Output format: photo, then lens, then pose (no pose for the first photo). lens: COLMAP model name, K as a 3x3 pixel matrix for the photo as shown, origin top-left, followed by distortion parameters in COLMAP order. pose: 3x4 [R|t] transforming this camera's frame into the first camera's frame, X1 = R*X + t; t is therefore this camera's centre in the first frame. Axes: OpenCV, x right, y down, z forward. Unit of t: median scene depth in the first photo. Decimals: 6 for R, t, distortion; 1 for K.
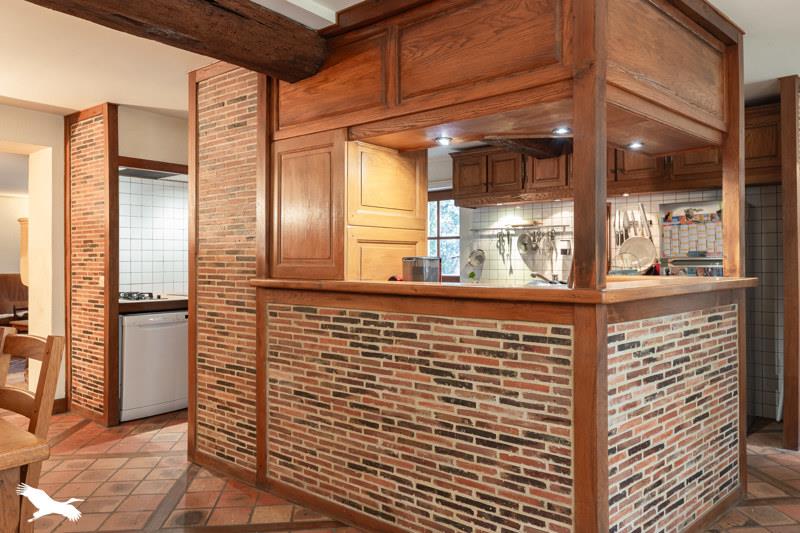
lens RADIAL K [[569.6, 0, 400.0], [0, 569.6, 266.5], [0, 0, 1]] dist [-0.000397, -0.000130]
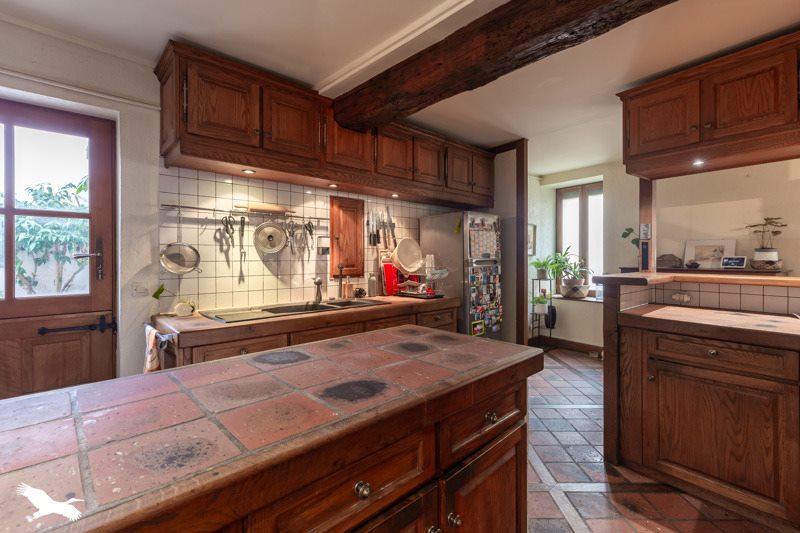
lens RADIAL K [[360.0, 0, 400.0], [0, 360.0, 257.5], [0, 0, 1]] dist [0.000328, 0.000039]
pose [[0.128184, -0.002797, 0.991746, -0.124428], [0.007793, 0.999968, 0.001813, -0.009851], [-0.991720, 0.007497, 0.128202, 0.501762]]
